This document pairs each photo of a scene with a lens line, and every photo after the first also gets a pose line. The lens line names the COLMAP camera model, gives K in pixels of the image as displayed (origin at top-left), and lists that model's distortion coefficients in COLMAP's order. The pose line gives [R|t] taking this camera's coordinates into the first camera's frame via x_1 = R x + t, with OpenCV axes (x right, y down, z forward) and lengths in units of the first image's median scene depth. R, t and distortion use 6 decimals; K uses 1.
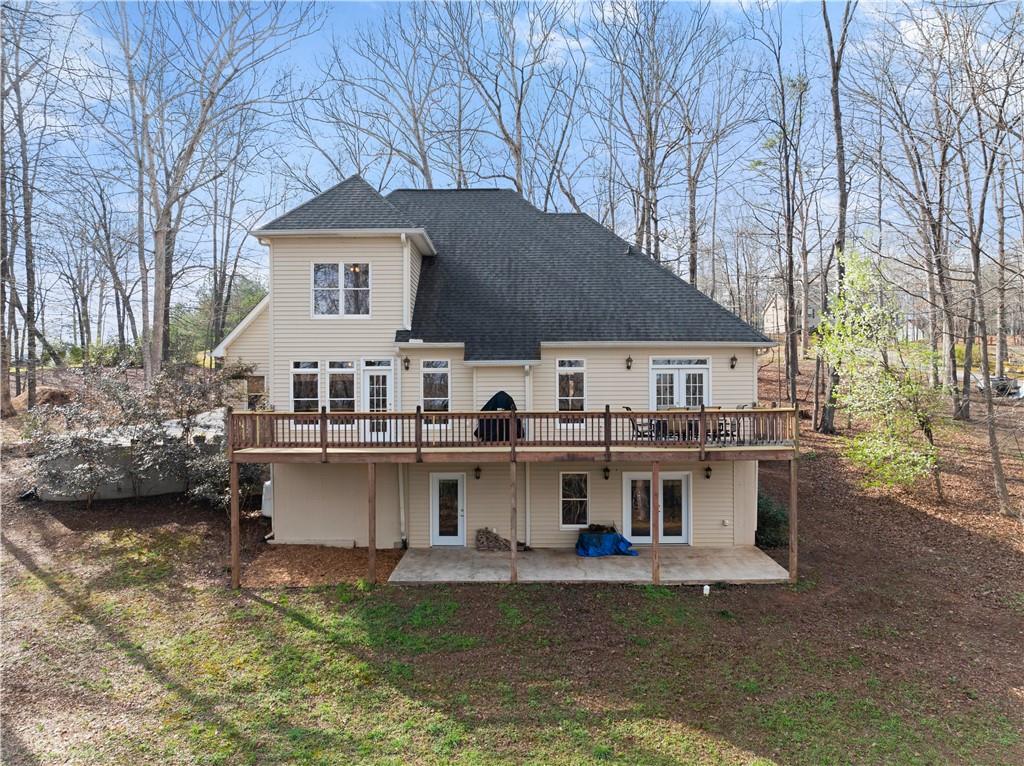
lens RADIAL K [[734.1, 0, 512.0], [0, 734.1, 383.0], [0, 0, 1]] dist [-0.043096, 0.000621]
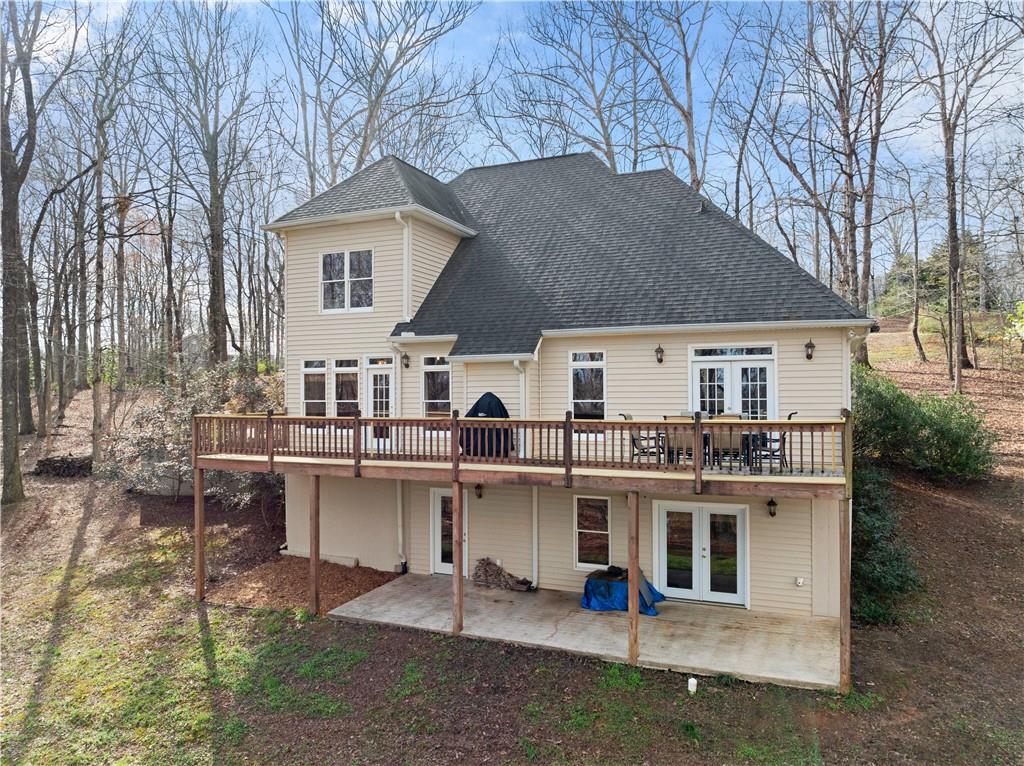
lens RADIAL K [[728.1, 0, 513.3], [0, 728.1, 375.0], [0, 0, 1]] dist [-0.052405, 0.022308]
pose [[0.915638, -0.010063, -0.401878, 0.324779], [0.005570, 0.999908, -0.012347, 0.001853], [0.401965, 0.009067, 0.915610, 0.265526]]
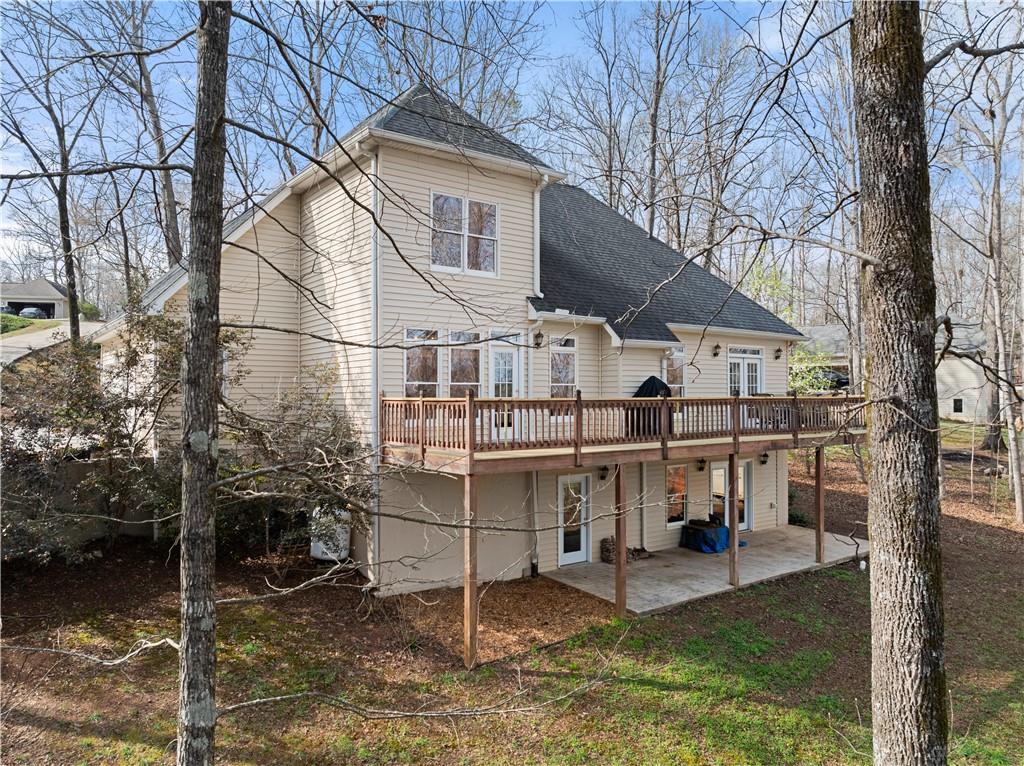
lens RADIAL K [[734.1, 0, 512.0], [0, 734.1, 383.0], [0, 0, 1]] dist [-0.043096, 0.000621]
pose [[0.797158, 0.012887, 0.603633, -0.652952], [-0.010805, 0.999917, -0.007079, 0.026671], [-0.603674, -0.000879, 0.797231, 0.394291]]
